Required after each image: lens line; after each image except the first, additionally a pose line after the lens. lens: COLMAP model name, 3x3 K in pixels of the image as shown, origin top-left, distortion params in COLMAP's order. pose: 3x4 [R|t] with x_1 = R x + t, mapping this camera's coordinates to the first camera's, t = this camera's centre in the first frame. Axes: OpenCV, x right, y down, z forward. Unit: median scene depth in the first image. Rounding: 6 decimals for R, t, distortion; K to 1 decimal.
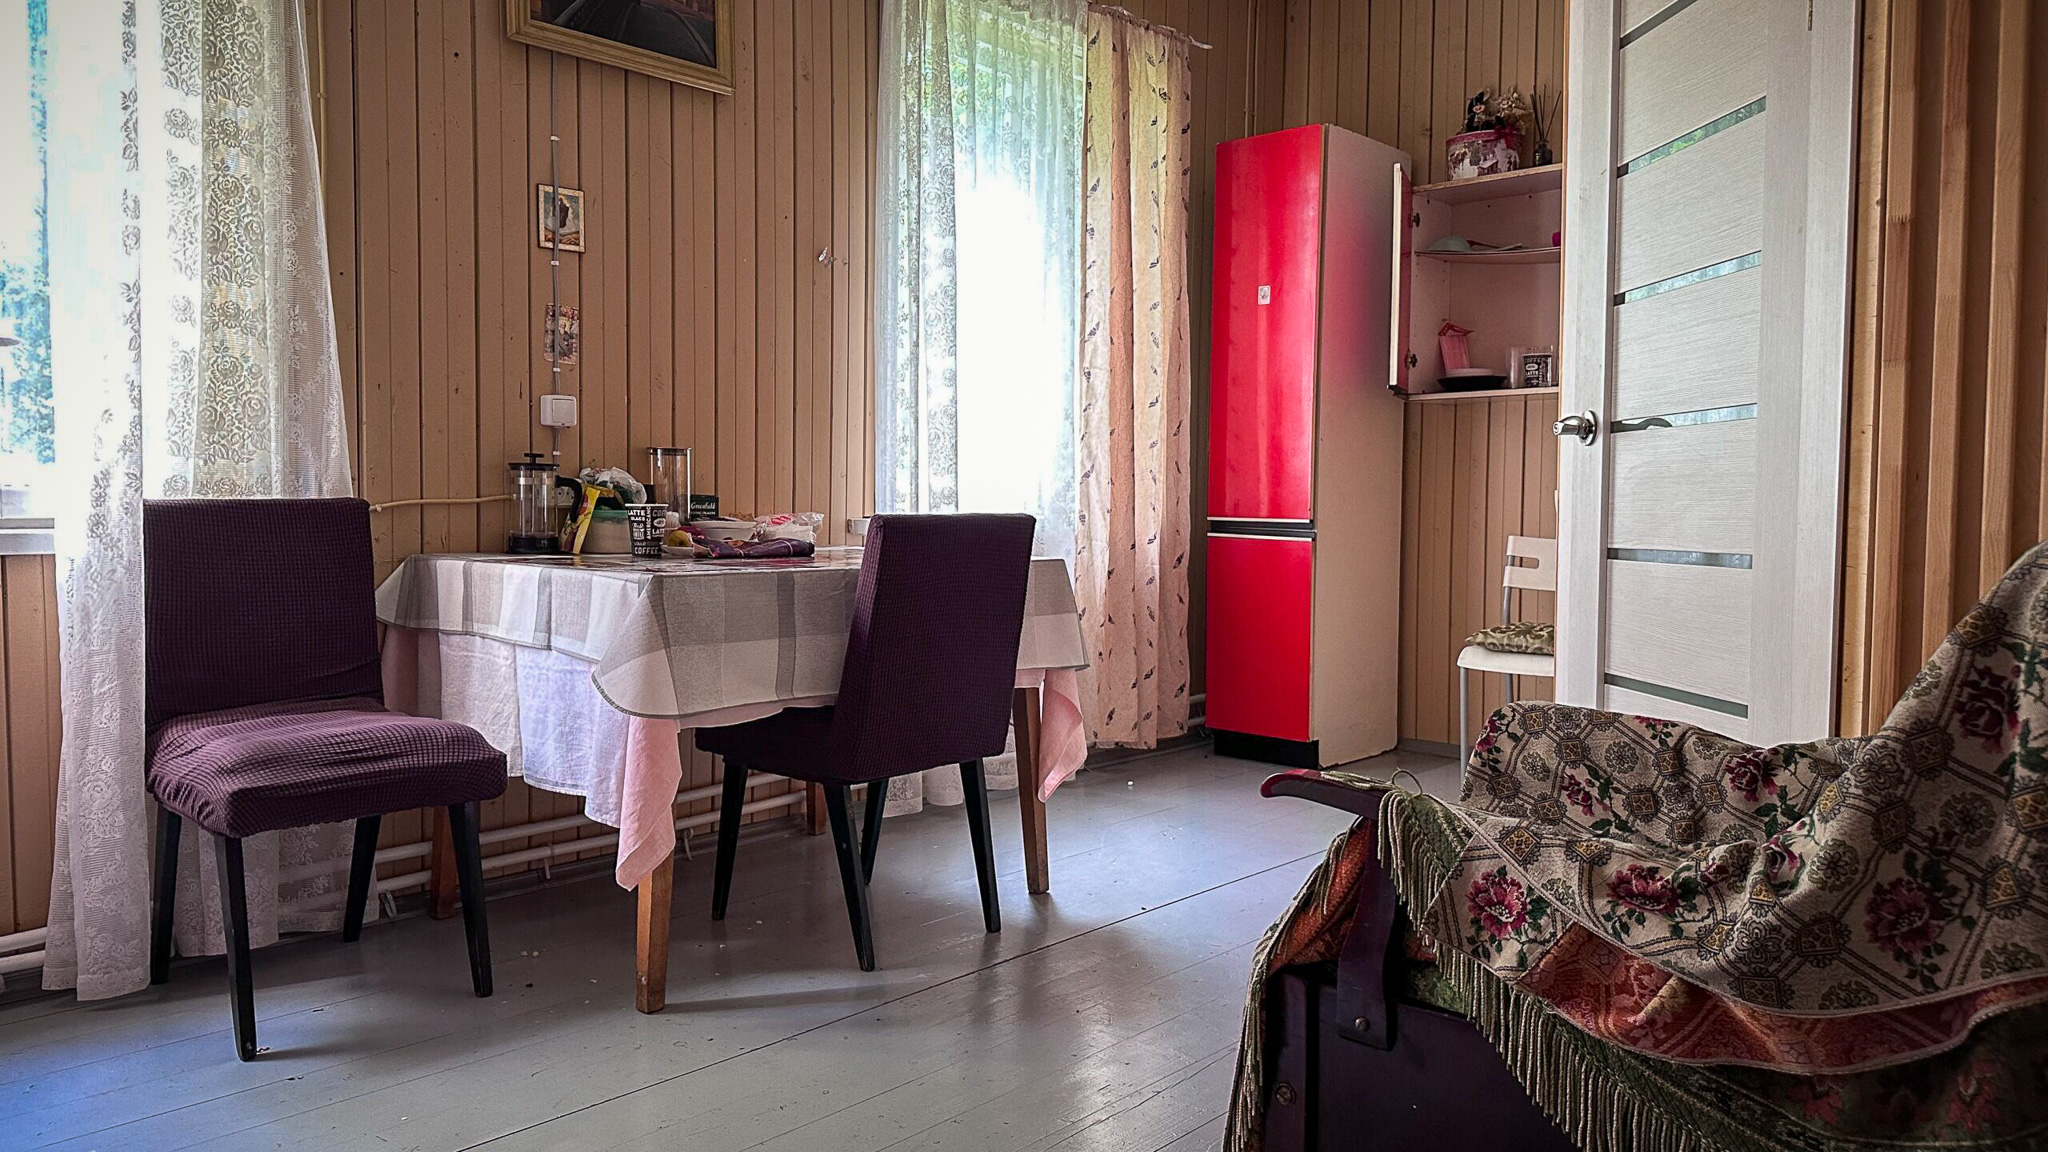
lens RADIAL K [[1422.4, 0, 1033.4], [0, 1422.4, 583.2], [0, 0, 1]] dist [0.030182, -0.032119]
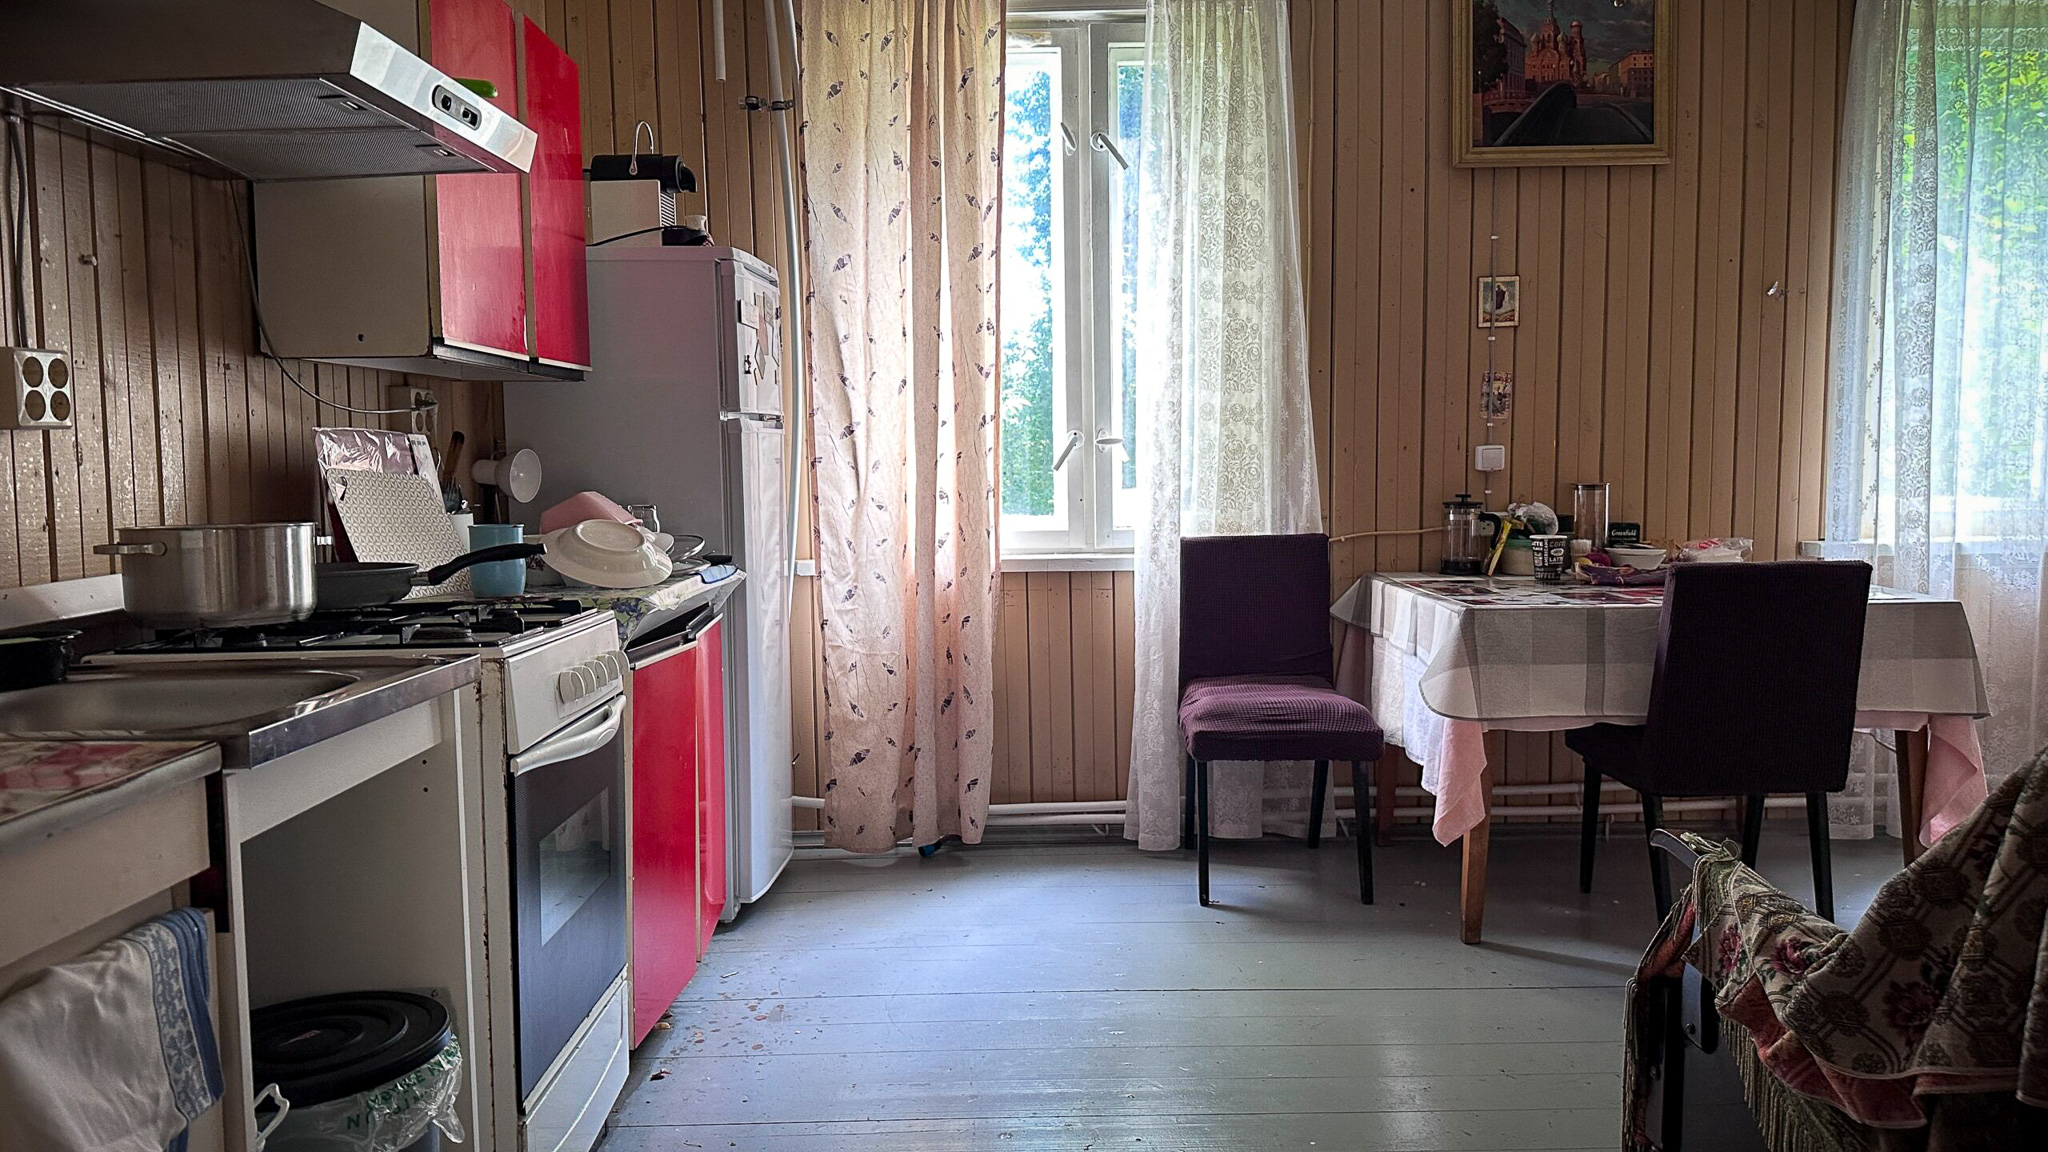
lens RADIAL K [[1422.4, 0, 1040.0], [0, 1422.4, 584.9], [0, 0, 1]] dist [0.030182, -0.032119]
pose [[0.681046, 0.052484, -0.730358, 0.388239], [-0.029758, 0.998588, 0.044010, -0.067618], [0.731636, -0.008239, 0.681646, -0.159014]]
